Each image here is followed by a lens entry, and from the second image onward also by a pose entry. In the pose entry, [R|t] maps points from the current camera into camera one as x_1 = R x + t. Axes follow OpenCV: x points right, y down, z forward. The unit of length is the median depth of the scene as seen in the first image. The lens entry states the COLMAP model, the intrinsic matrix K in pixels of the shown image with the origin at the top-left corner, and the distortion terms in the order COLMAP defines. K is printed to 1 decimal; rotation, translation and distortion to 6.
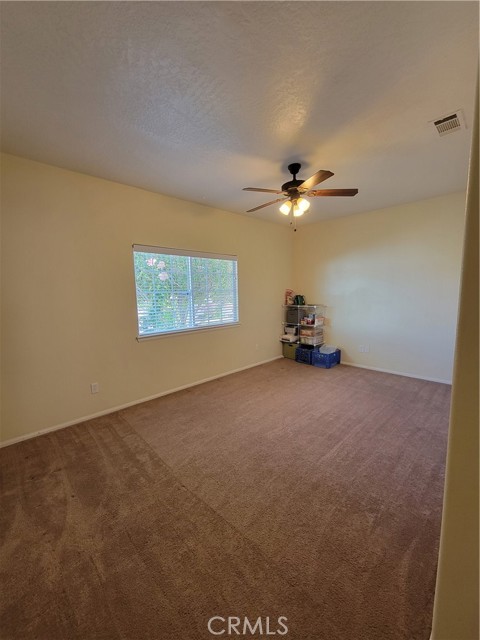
lens RADIAL K [[260.1, 0, 240.0], [0, 260.1, 320.0], [0, 0, 1]] dist [-0.001209, -0.000133]
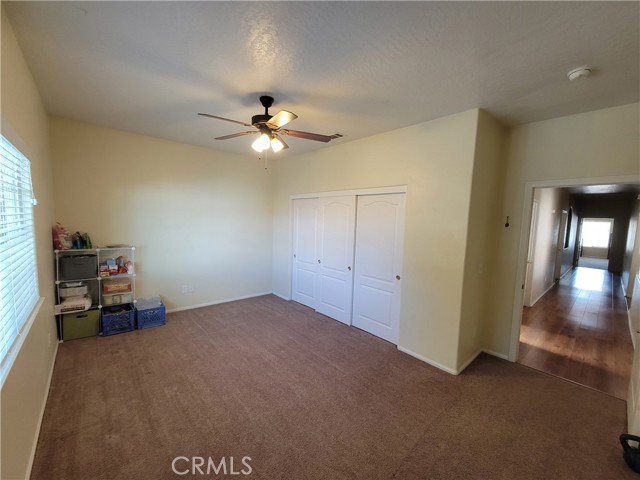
lens RADIAL K [[260.1, 0, 320.0], [0, 260.1, 240.0], [0, 0, 1]] dist [-0.001209, -0.000133]
pose [[0.055542, -0.065590, 0.996300, -0.514320], [0.076669, 0.995174, 0.061242, -0.101610], [-0.995508, 0.072984, 0.060303, 0.563482]]
